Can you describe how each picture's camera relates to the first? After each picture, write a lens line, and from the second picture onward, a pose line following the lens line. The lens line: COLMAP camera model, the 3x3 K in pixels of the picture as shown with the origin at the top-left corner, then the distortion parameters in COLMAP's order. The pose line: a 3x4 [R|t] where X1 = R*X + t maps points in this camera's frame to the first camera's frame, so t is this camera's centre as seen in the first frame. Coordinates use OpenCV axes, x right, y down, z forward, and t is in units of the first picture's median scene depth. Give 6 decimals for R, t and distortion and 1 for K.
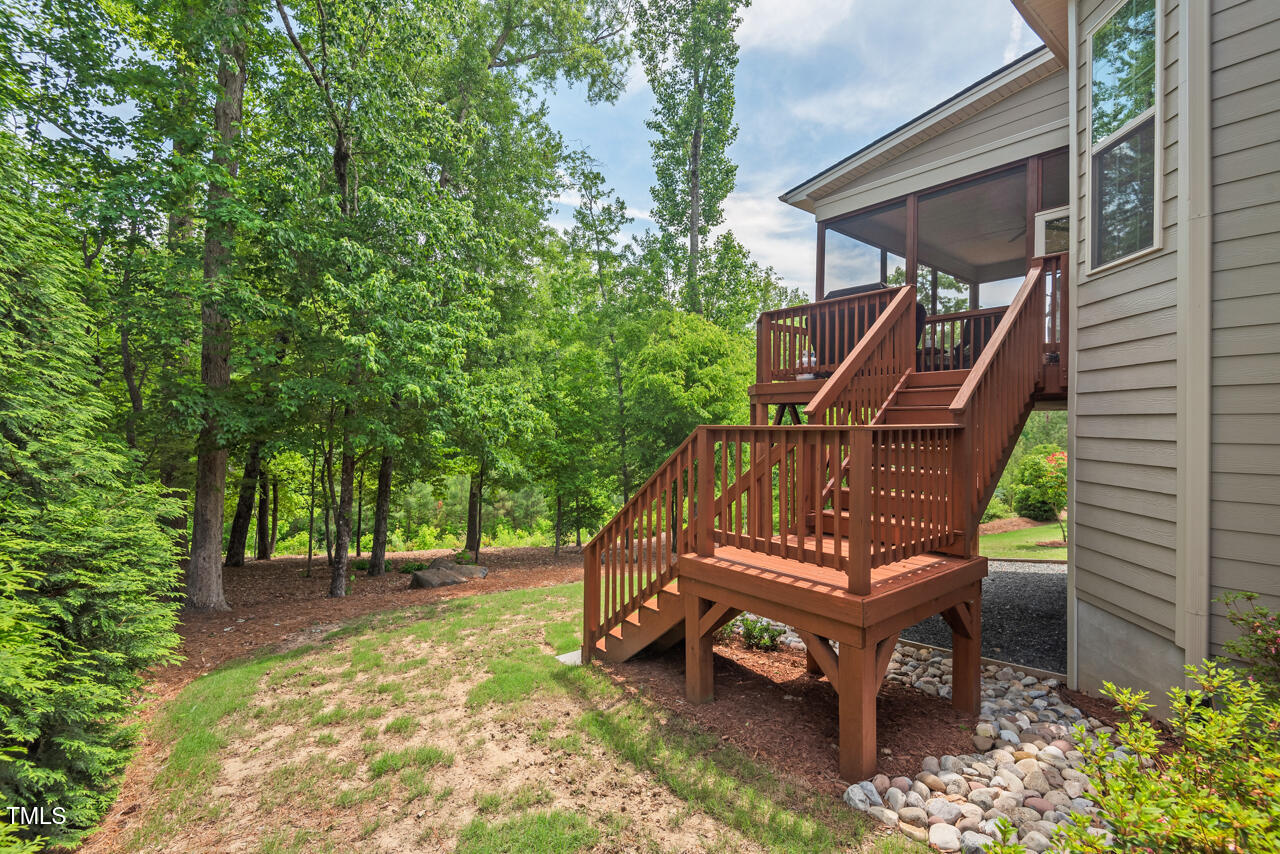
lens RADIAL K [[582.5, 0, 646.0], [0, 582.5, 425.0], [0, 0, 1]] dist [0.017233, -0.007454]
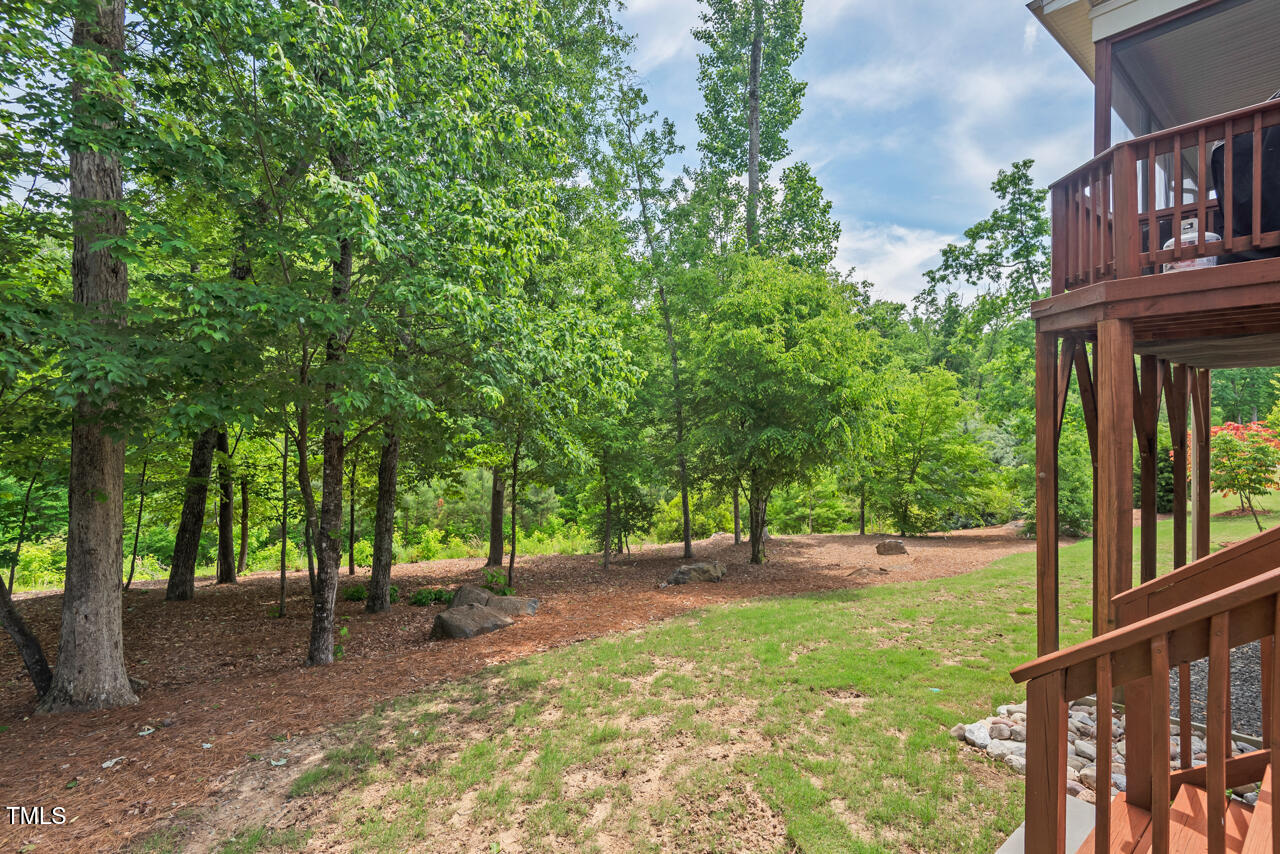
lens RADIAL K [[582.5, 0, 634.1], [0, 582.5, 426.6], [0, 0, 1]] dist [0.017233, -0.007454]
pose [[0.999888, -0.014803, -0.002313, -0.094732], [0.014837, 0.999768, 0.015641, 0.018061], [0.002081, -0.015674, 0.999875, 0.191102]]
